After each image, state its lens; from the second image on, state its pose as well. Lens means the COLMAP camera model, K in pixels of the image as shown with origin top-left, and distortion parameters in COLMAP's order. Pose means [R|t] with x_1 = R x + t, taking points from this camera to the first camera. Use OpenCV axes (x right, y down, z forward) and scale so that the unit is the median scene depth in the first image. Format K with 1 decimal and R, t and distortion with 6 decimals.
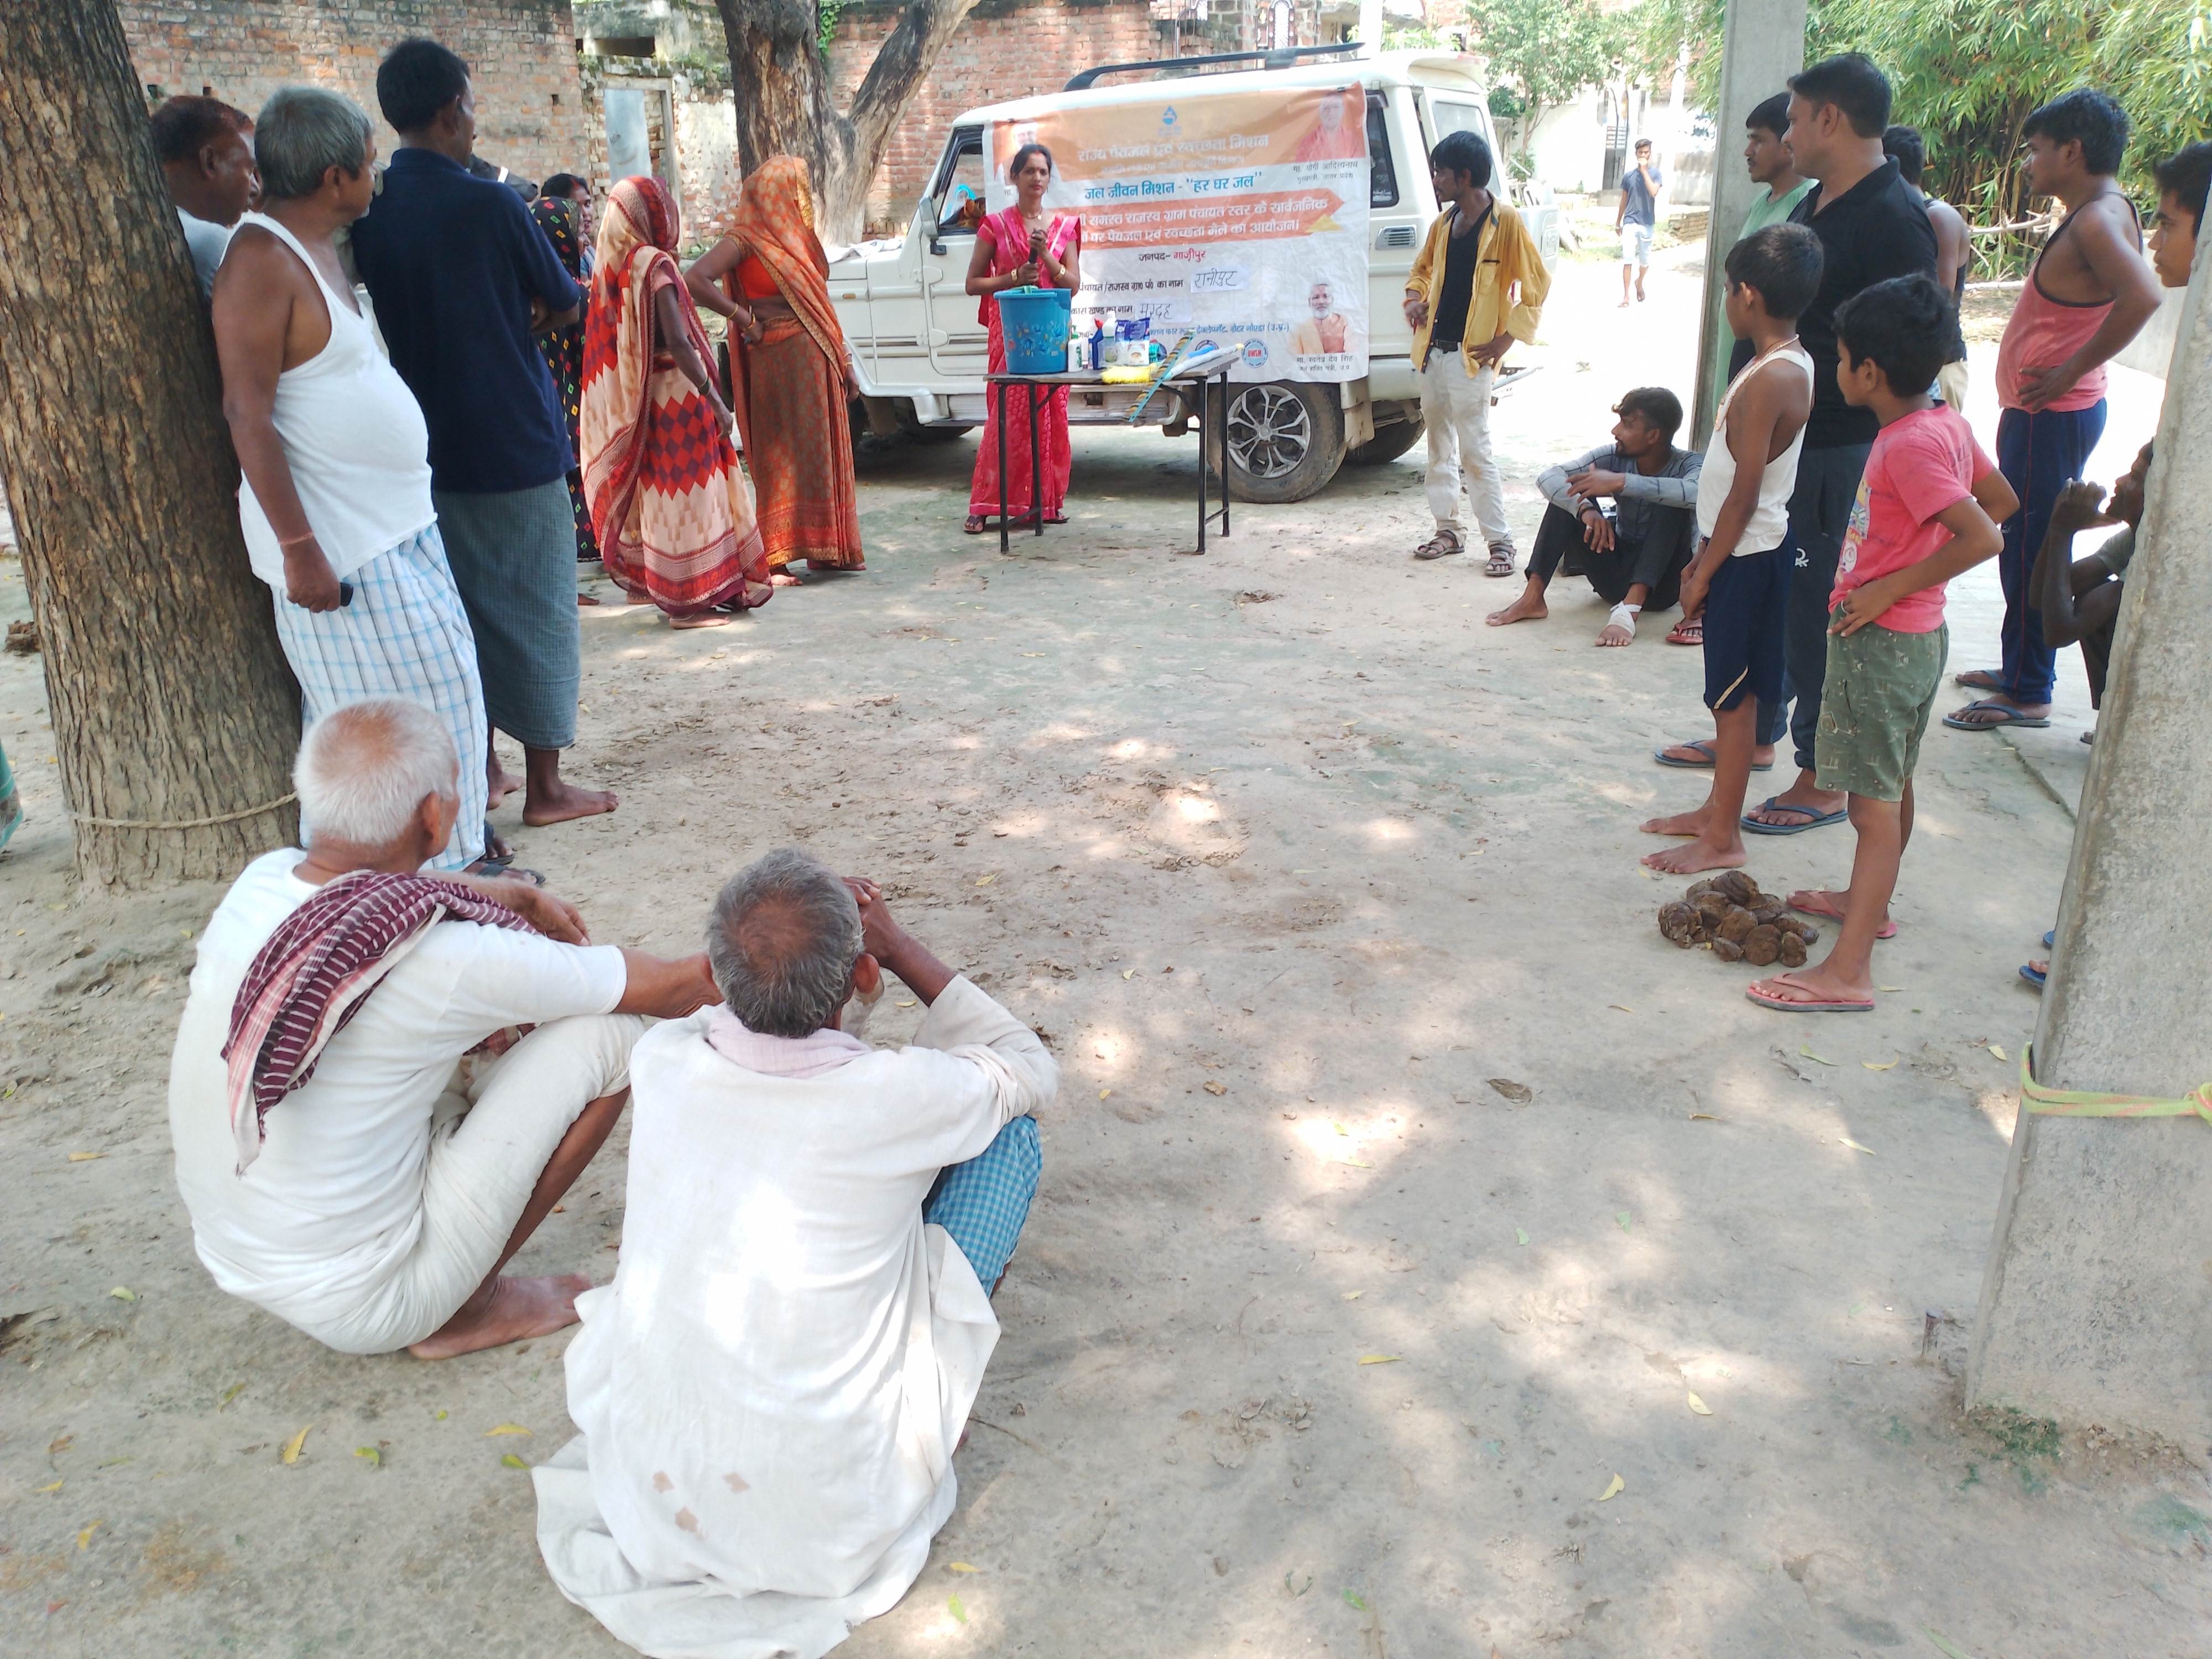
lens RADIAL K [[1703.8, 0, 1057.6], [0, 1703.8, 876.4], [0, 0, 1]] dist [0.031148, -0.061715]
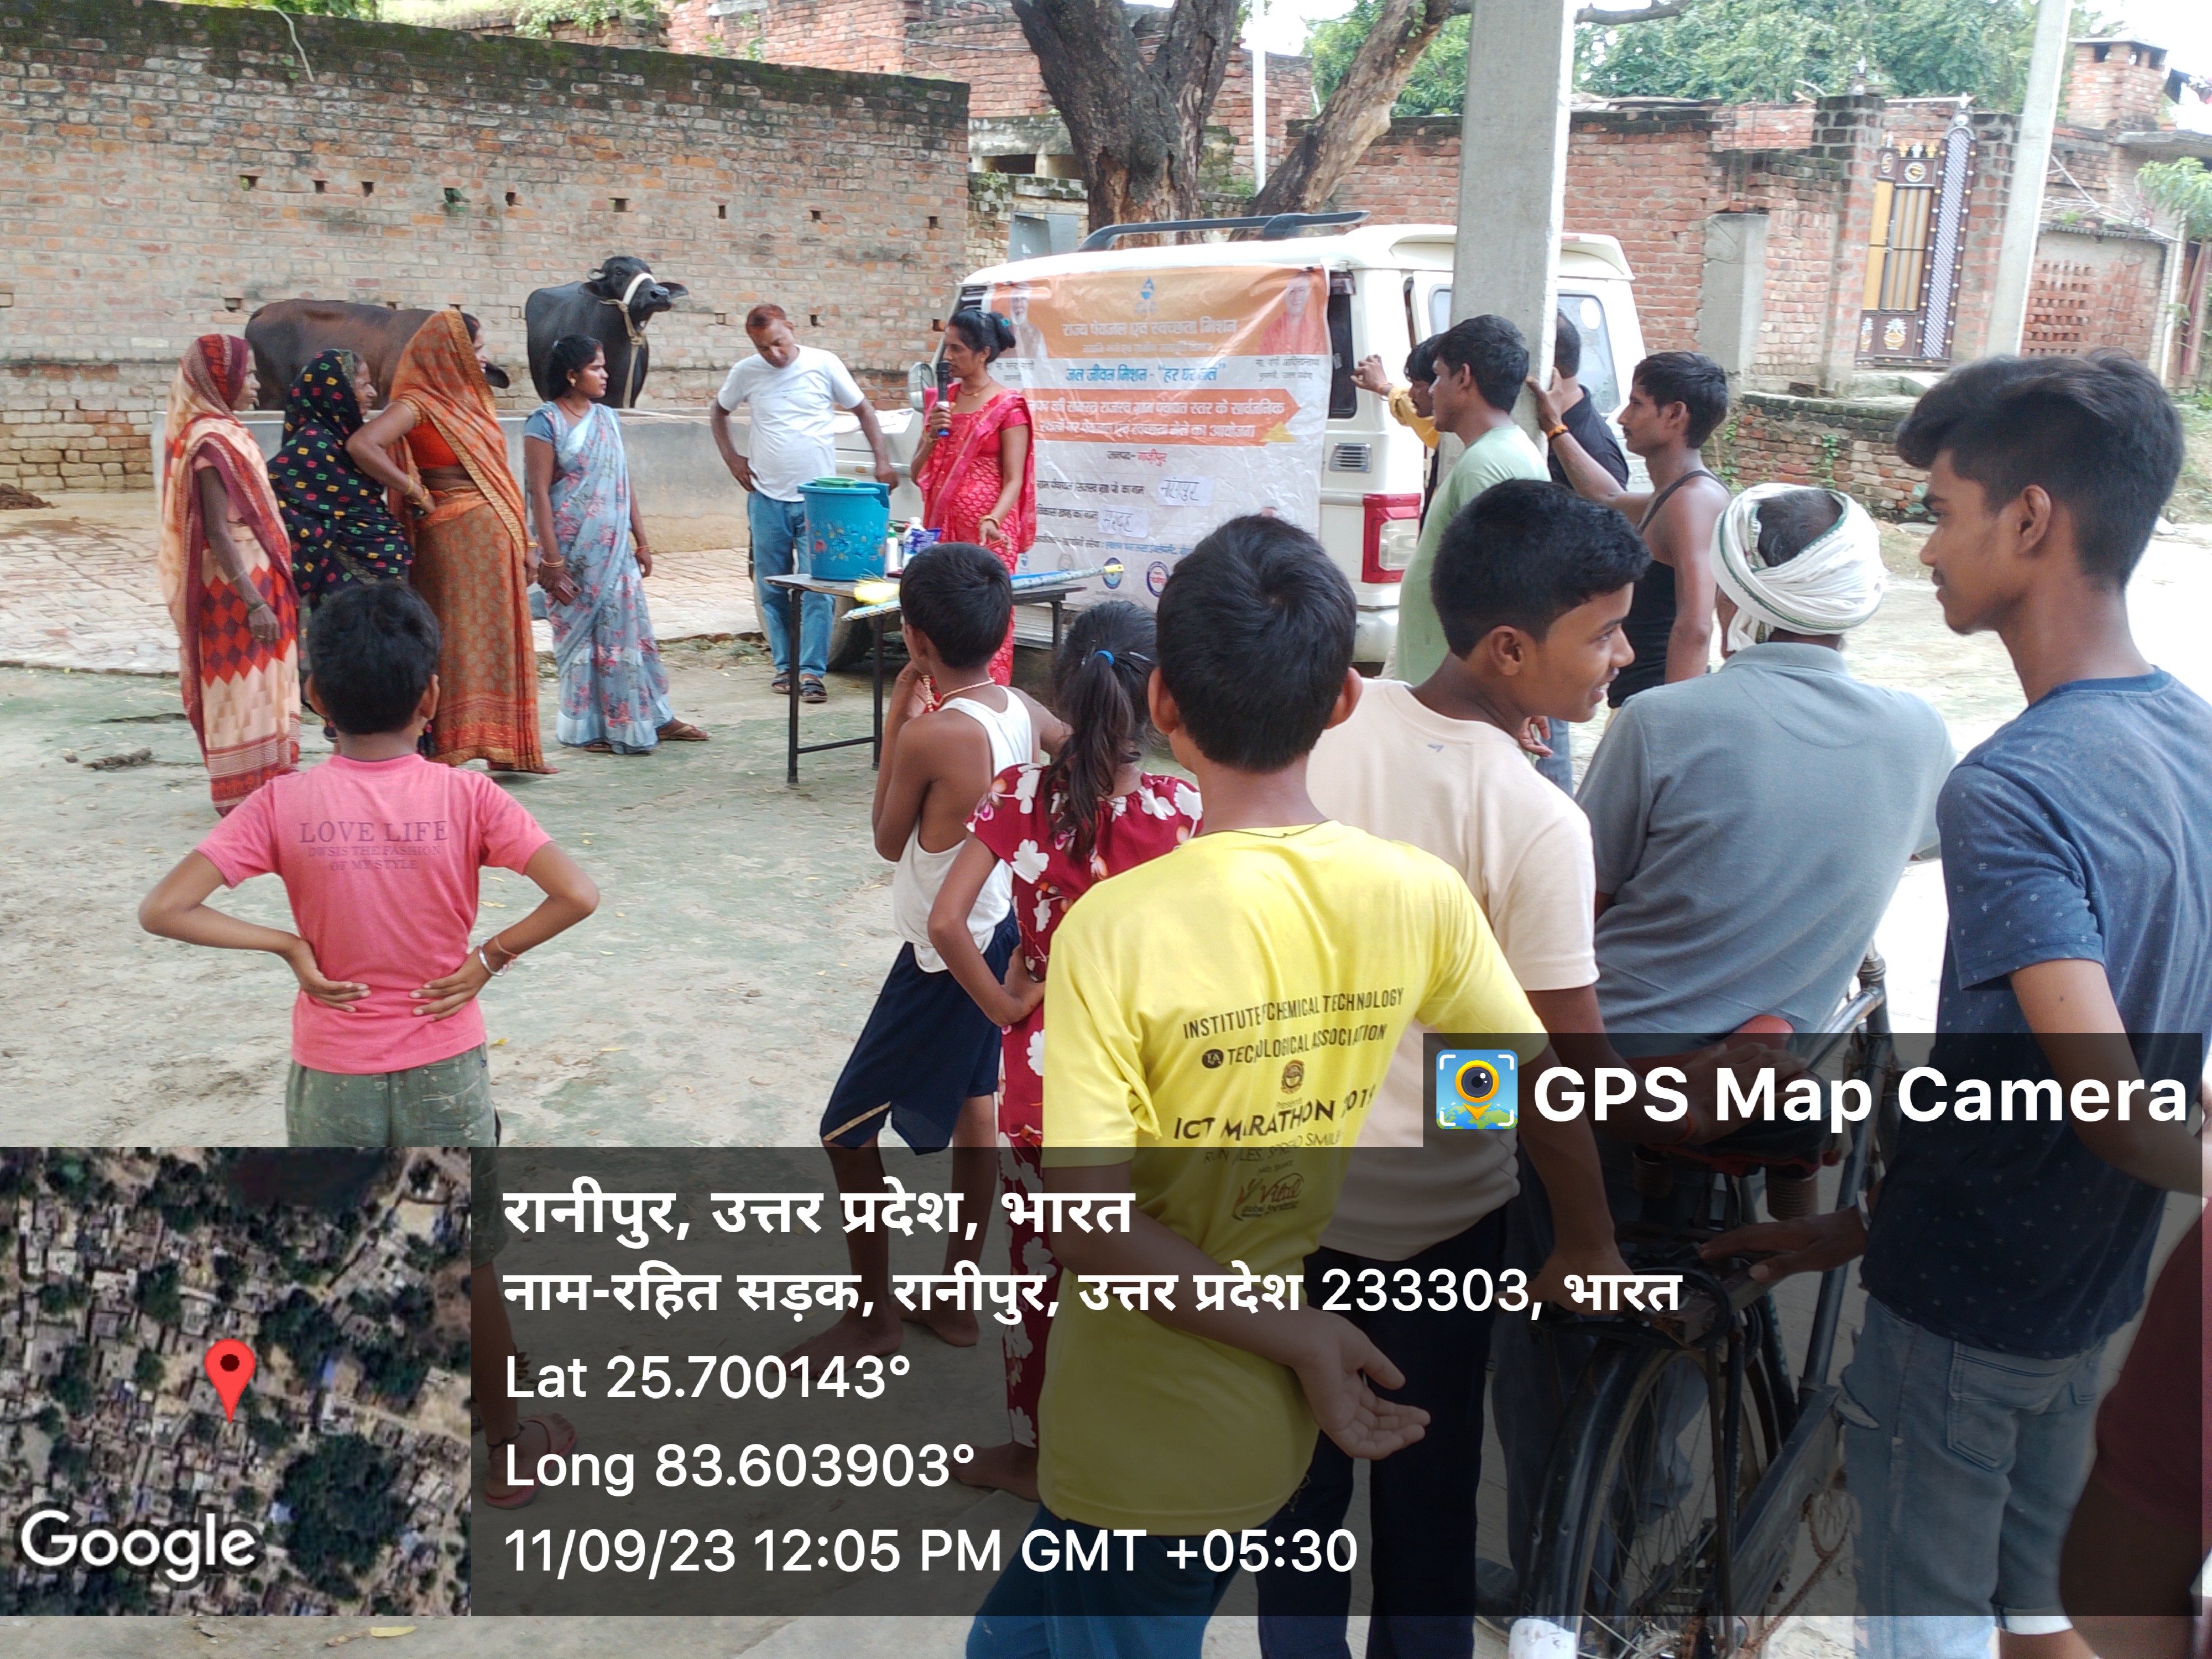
lens RADIAL K [[2156.3, 0, 1037.8], [0, 2156.3, 897.5], [0, 0, 1]] dist [0.024316, 0.000000]
pose [[0.918261, 0.155878, -0.364003, 0.448464], [-0.198319, 0.976698, -0.082043, -0.073475], [0.342733, 0.147525, 0.927777, 0.083279]]
